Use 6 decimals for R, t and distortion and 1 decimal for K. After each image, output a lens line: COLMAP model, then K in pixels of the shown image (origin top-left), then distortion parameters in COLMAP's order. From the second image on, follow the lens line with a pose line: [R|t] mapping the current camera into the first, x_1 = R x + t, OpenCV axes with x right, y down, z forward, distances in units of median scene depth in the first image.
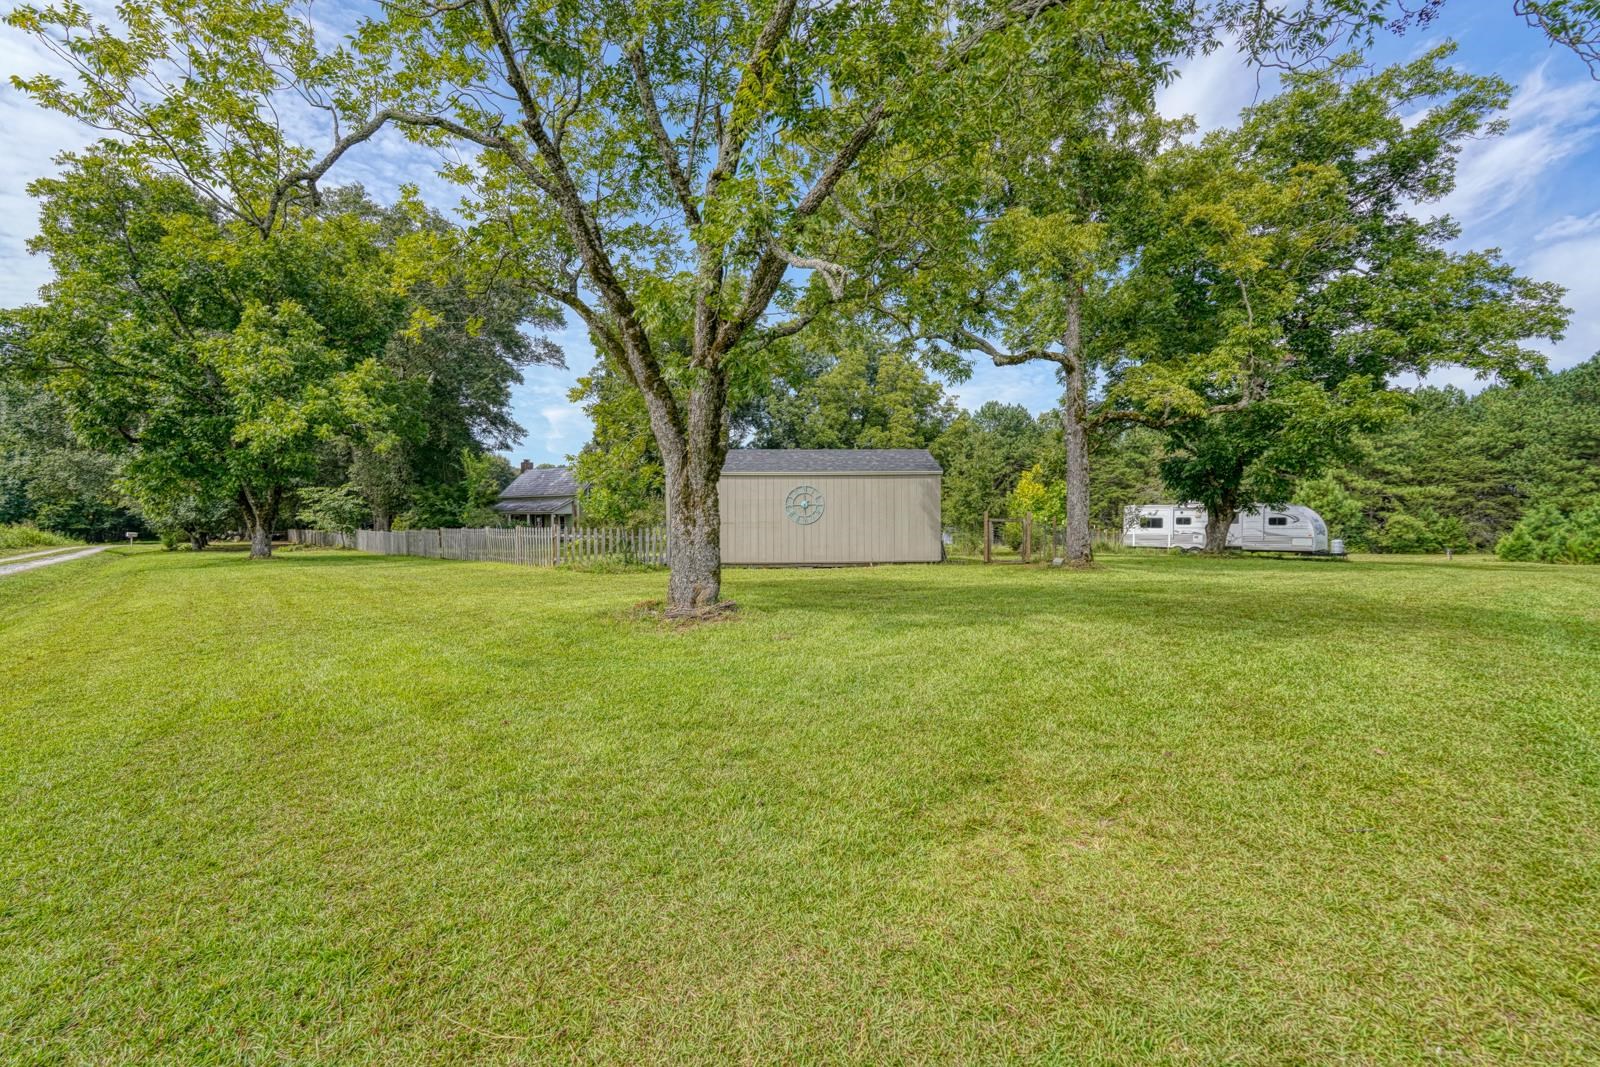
lens RADIAL K [[710.5, 0, 797.4], [0, 710.5, 532.3], [0, 0, 1]] dist [-0.003851, 0.002290]
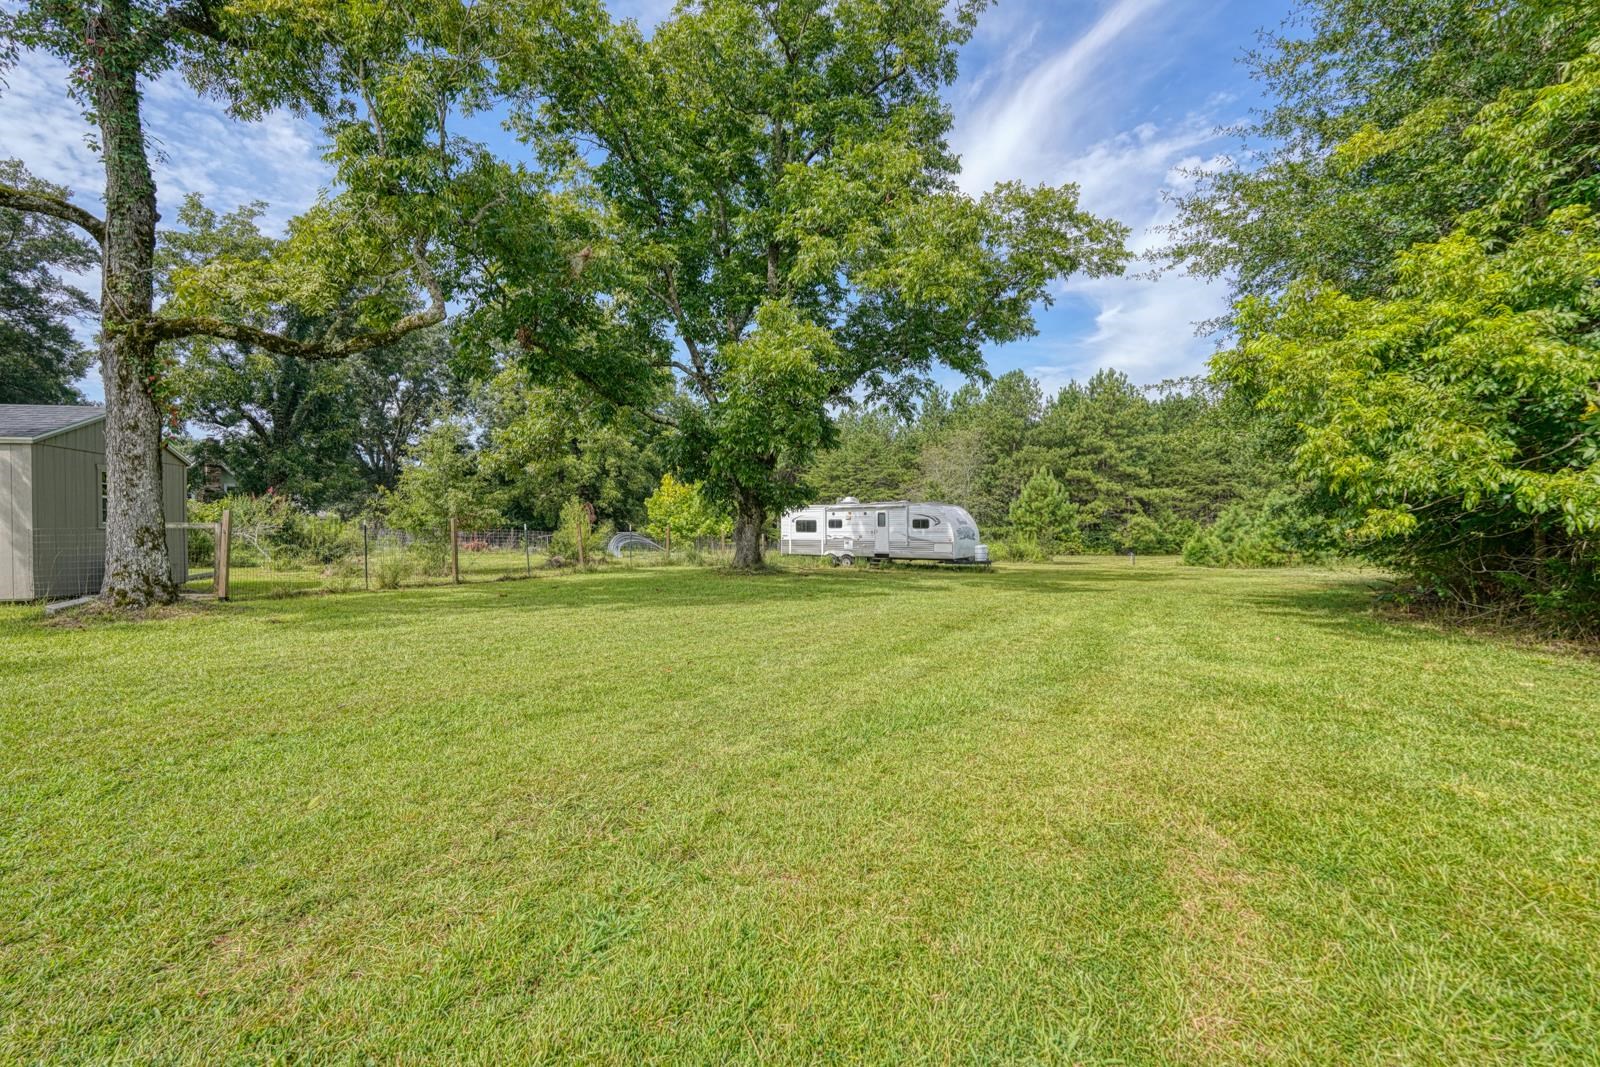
lens RADIAL K [[710.5, 0, 803.2], [0, 710.5, 532.6], [0, 0, 1]] dist [-0.003851, 0.002290]
pose [[0.982644, -0.005715, 0.185415, 0.193196], [0.006469, 0.999973, -0.003461, -0.001545], [-0.185391, 0.004600, 0.982654, 0.097674]]
